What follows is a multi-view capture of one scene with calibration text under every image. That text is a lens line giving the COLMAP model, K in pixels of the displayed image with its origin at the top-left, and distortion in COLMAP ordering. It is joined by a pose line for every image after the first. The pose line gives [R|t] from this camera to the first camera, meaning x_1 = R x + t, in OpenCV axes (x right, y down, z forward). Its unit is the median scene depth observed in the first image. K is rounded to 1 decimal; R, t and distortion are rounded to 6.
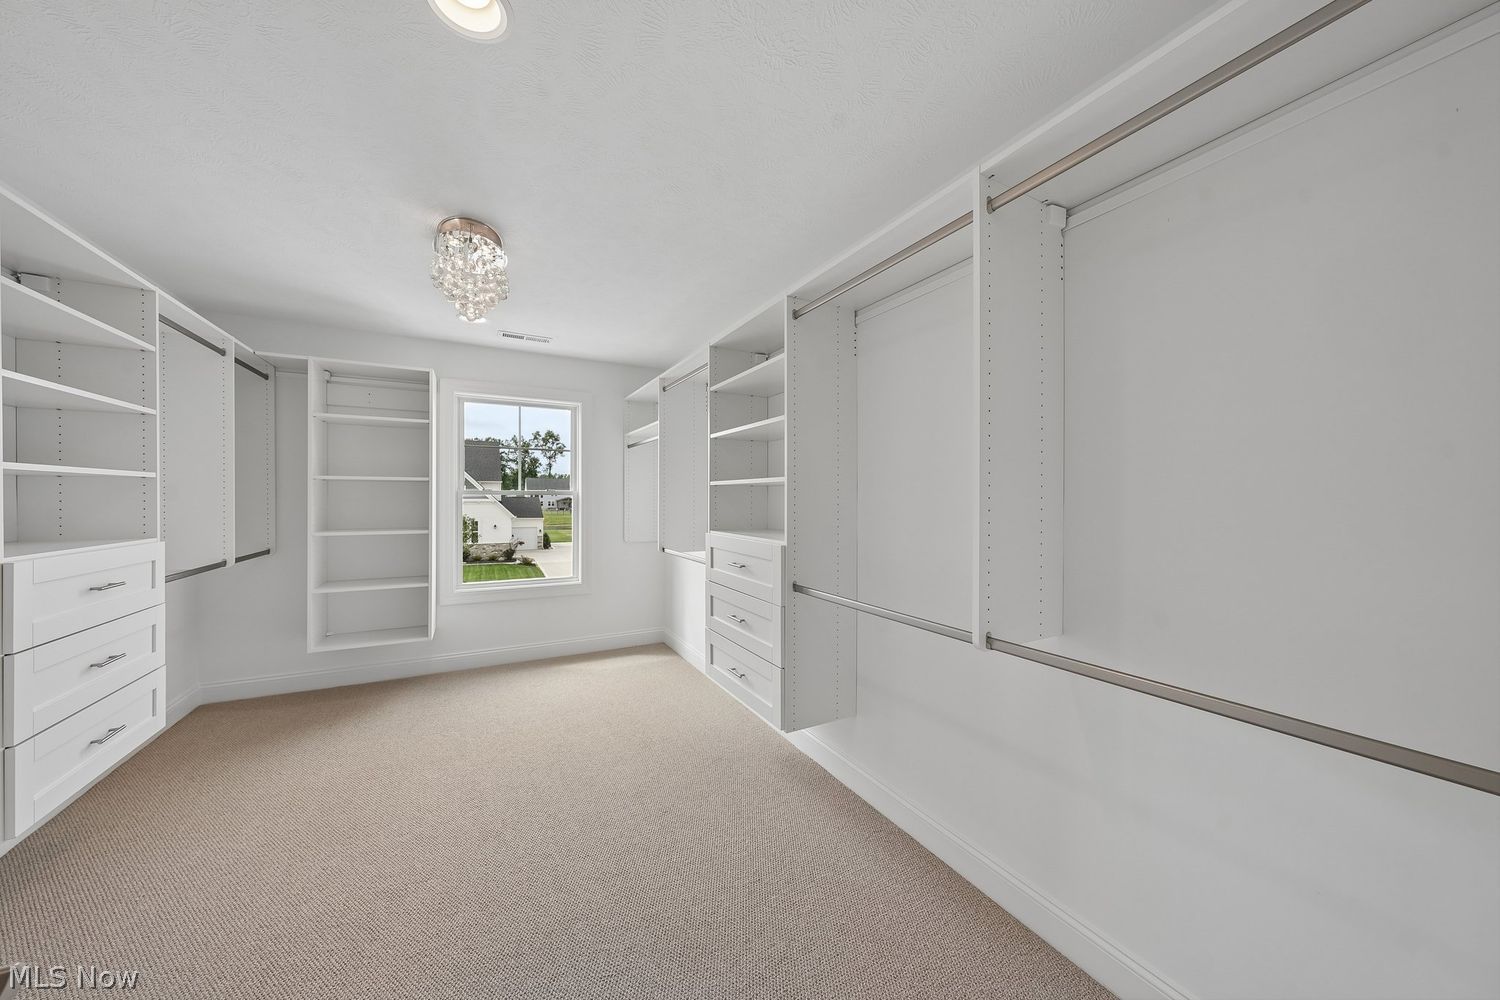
lens RADIAL K [[515.4, 0, 749.4], [0, 515.4, 497.6], [0, 0, 1]] dist [0.001717, 0.000193]
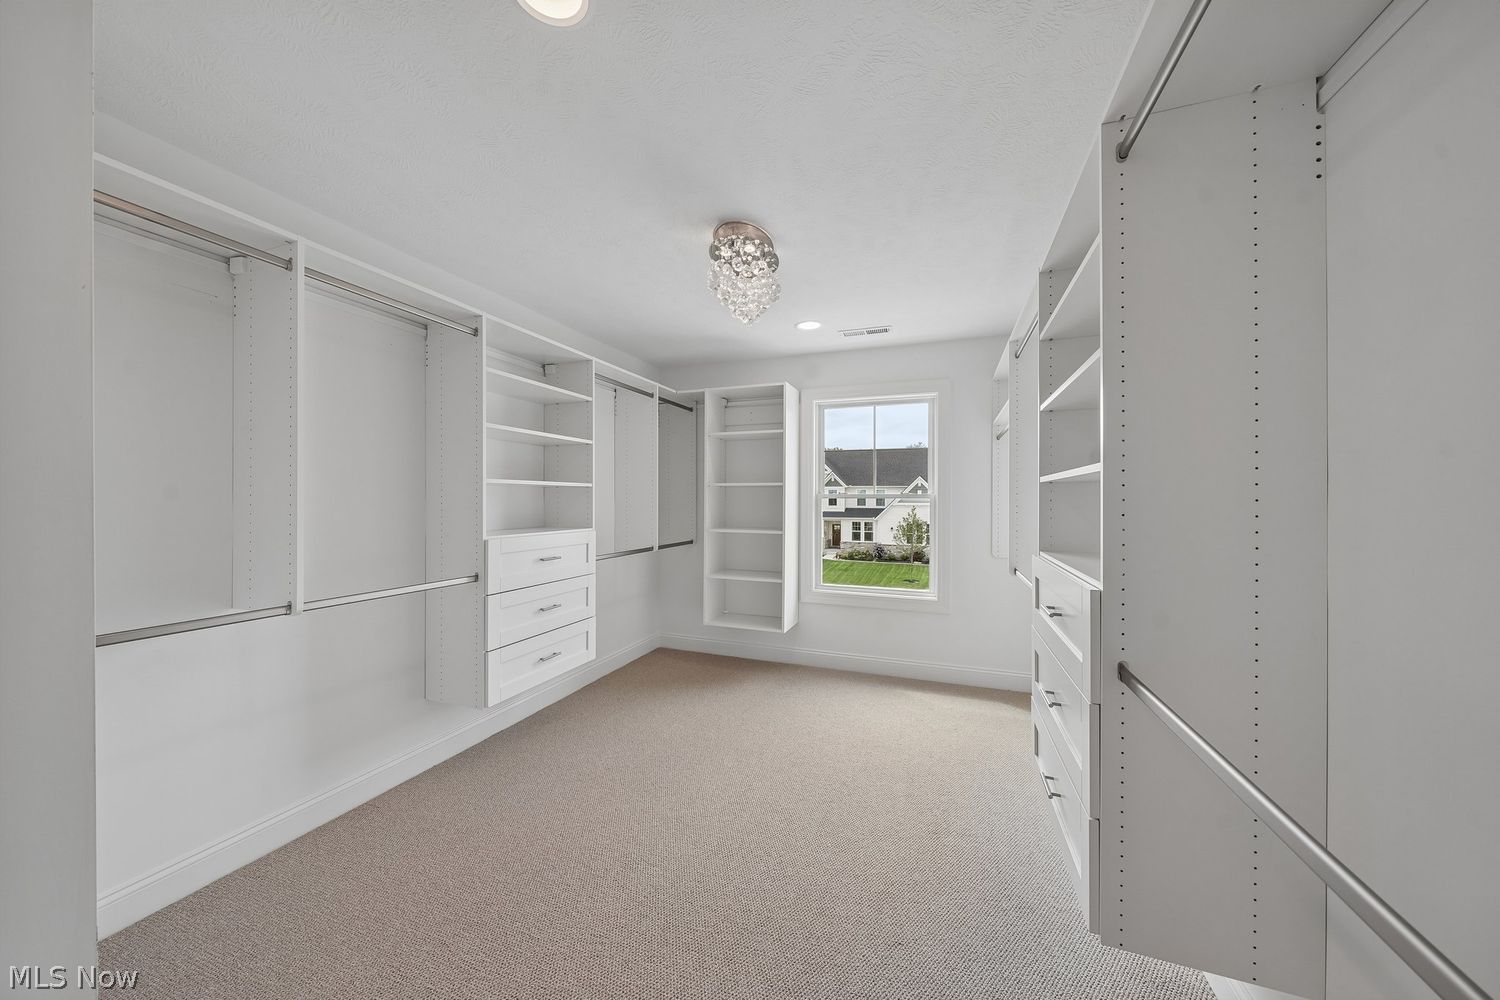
lens RADIAL K [[515.4, 0, 745.2], [0, 515.4, 499.3], [0, 0, 1]] dist [0.001717, 0.000193]
pose [[0.652714, -0.001571, -0.757602, 0.155132], [-0.001832, 0.999992, -0.003653, 0.000469], [0.757602, 0.003772, 0.652706, 0.242747]]
